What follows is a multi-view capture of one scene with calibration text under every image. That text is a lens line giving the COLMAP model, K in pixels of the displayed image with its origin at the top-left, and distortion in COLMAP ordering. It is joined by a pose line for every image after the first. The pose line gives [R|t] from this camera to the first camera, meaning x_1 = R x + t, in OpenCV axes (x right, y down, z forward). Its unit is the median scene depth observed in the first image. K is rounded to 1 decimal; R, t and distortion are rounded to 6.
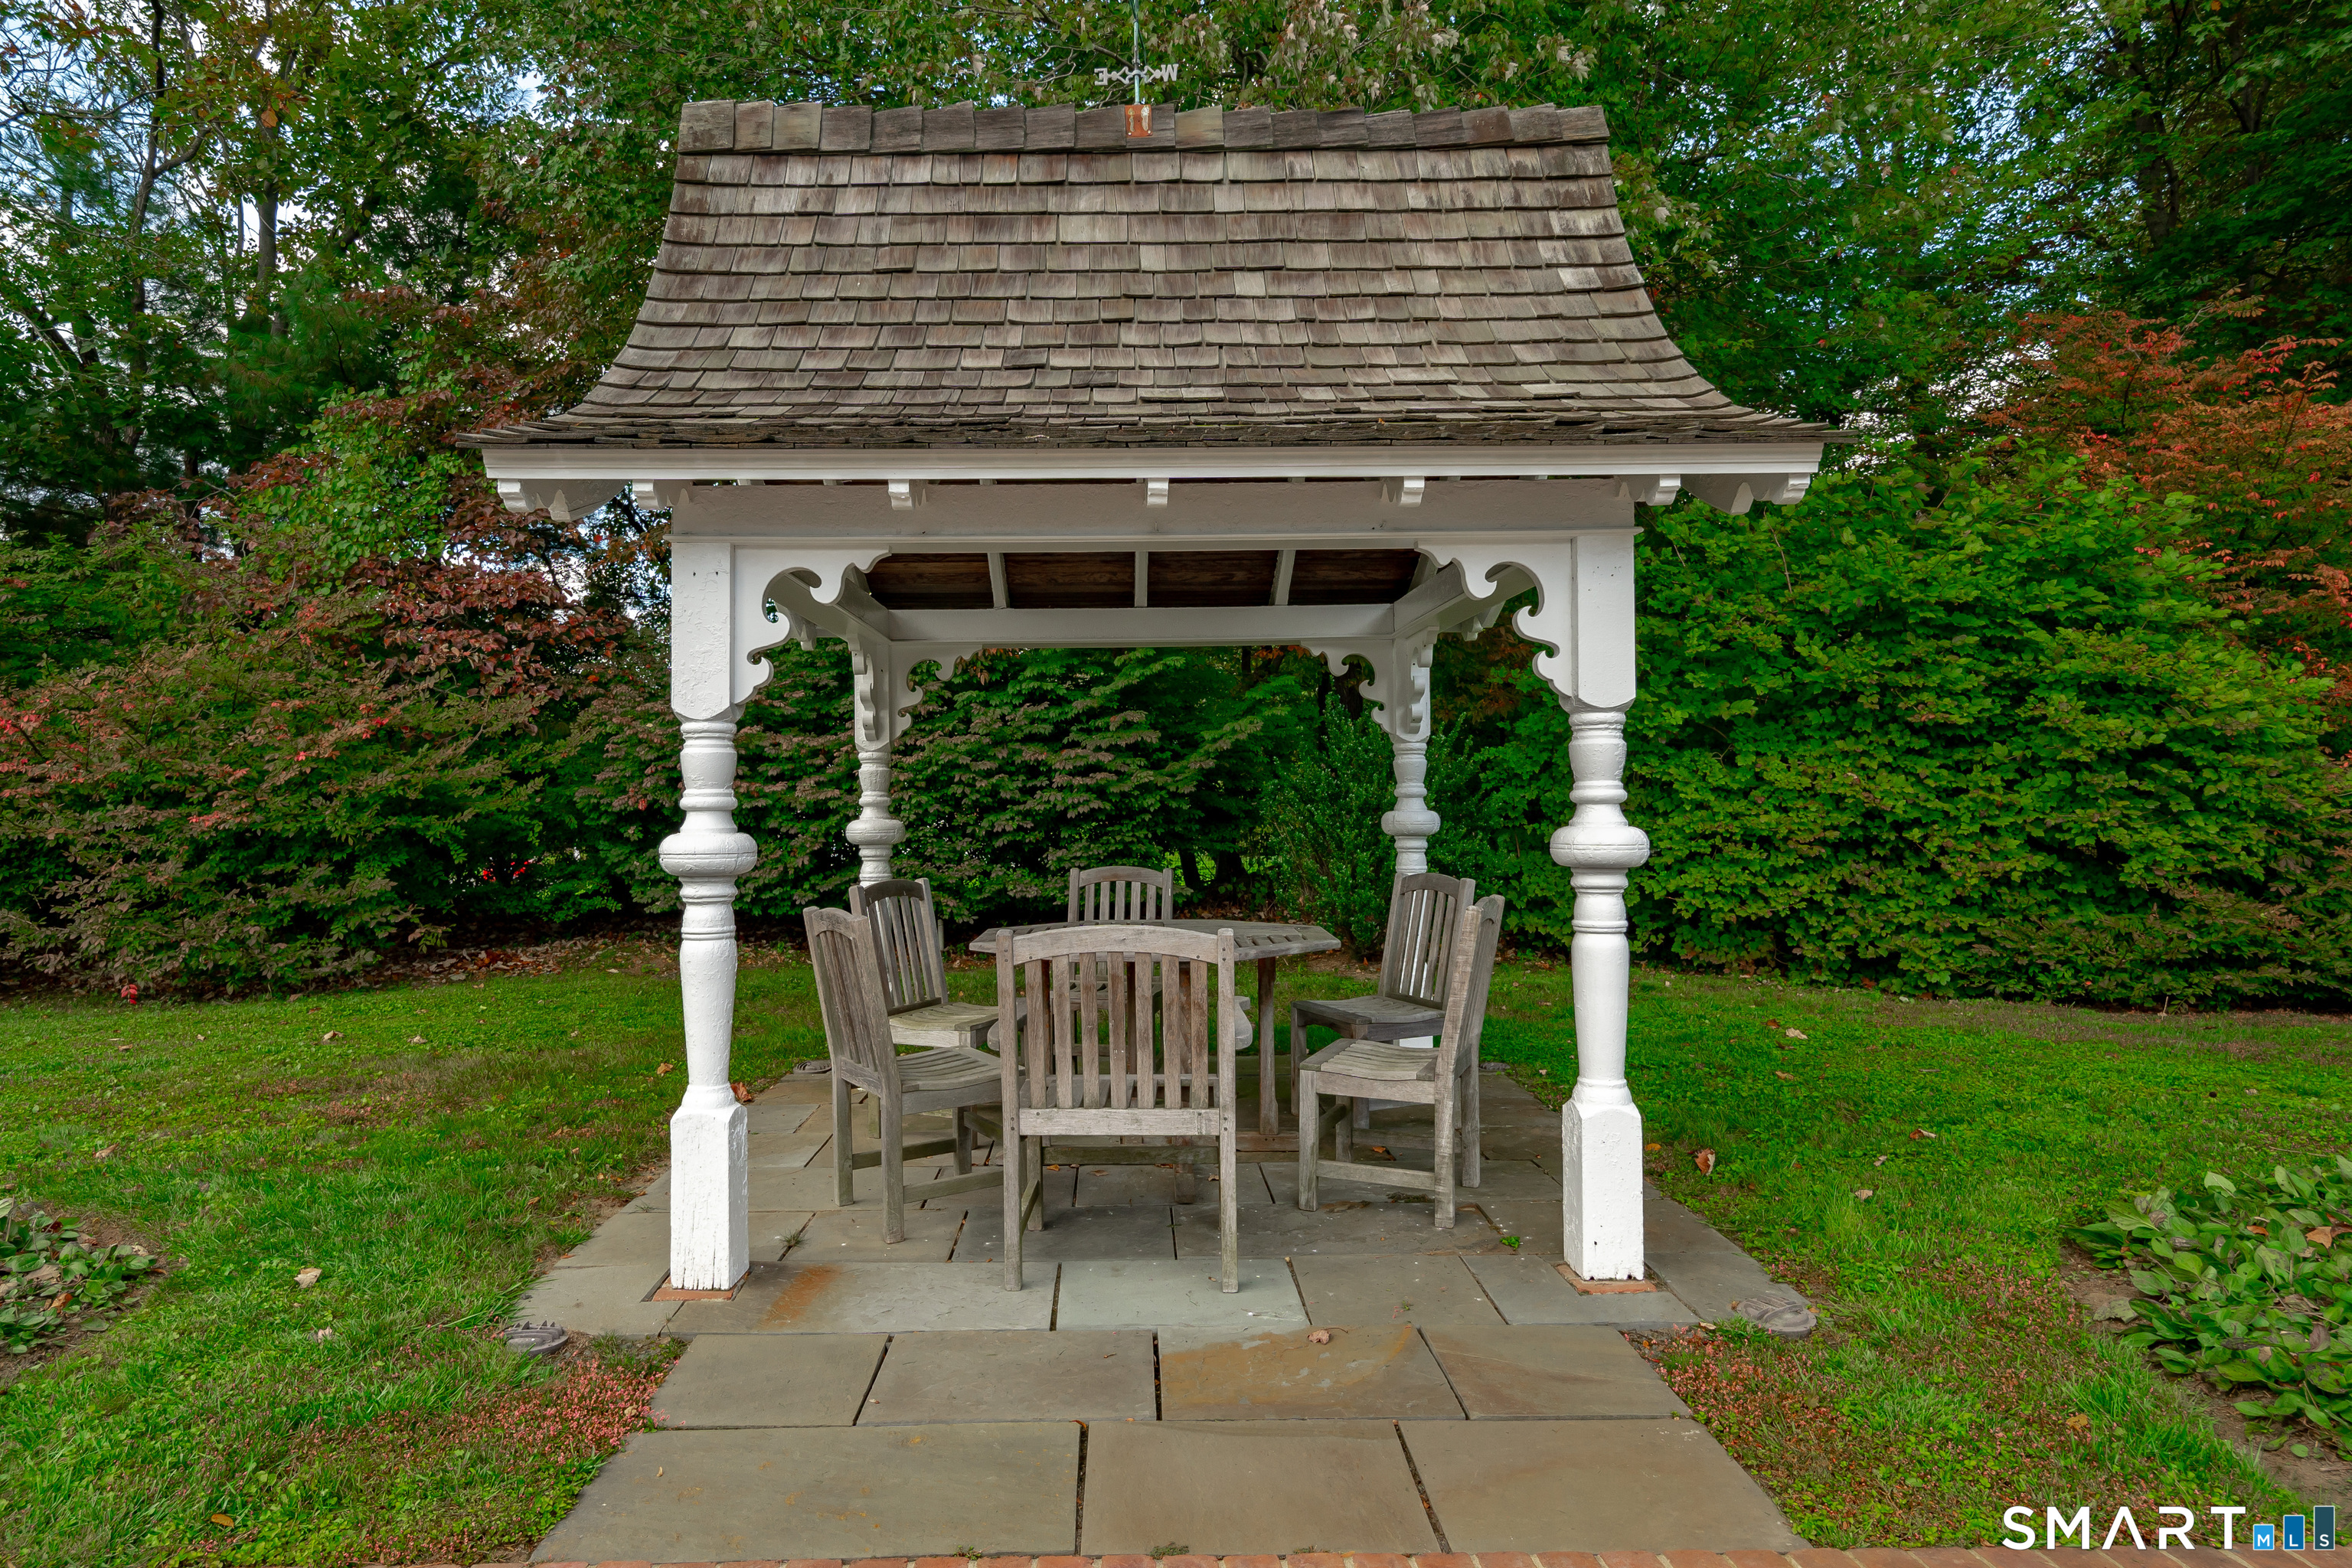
lens RADIAL K [[1335.8, 0, 1137.1], [0, 1335.8, 783.3], [0, 0, 1]] dist [0.002109, -0.000025]
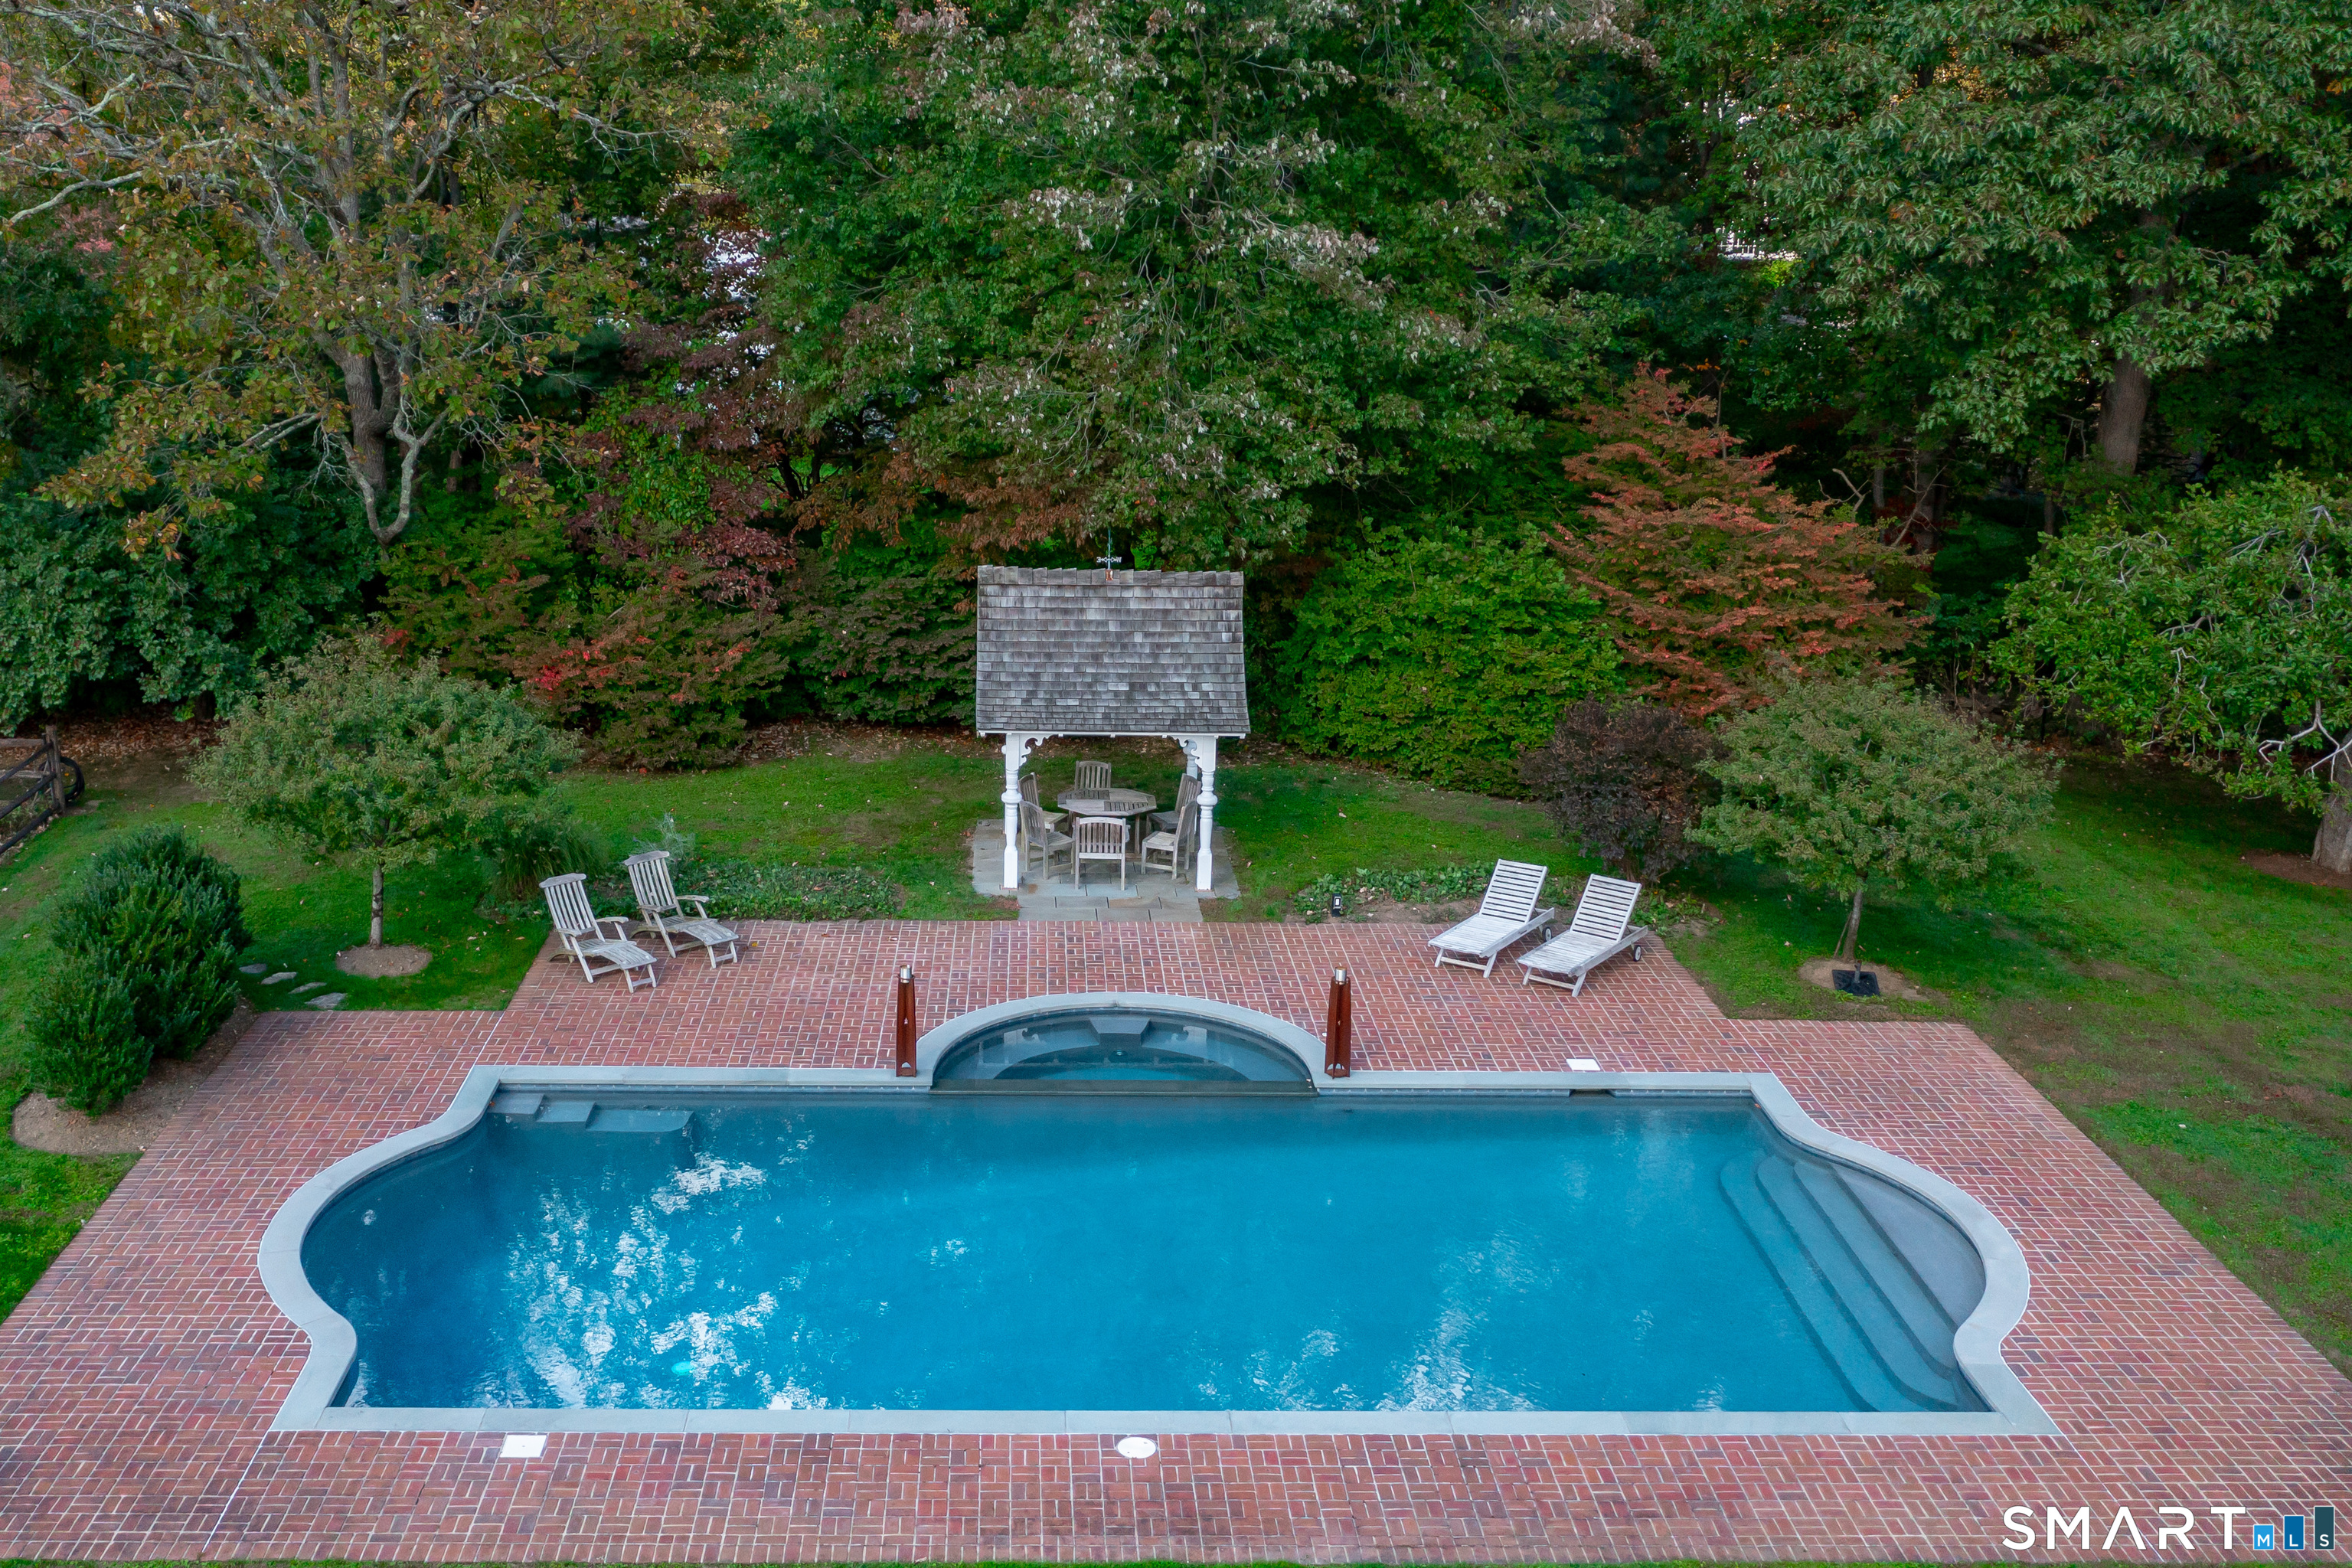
lens RADIAL K [[2408.8, 0, 1176.0], [0, 2408.8, 784.0], [0, 0, 1]] dist [0.001194, -0.000073]
pose [[0.997421, 0.021541, 0.068460, -0.275640], [-0.039207, 0.962518, 0.268368, -1.888069], [-0.060113, -0.270360, 0.960881, -5.887488]]
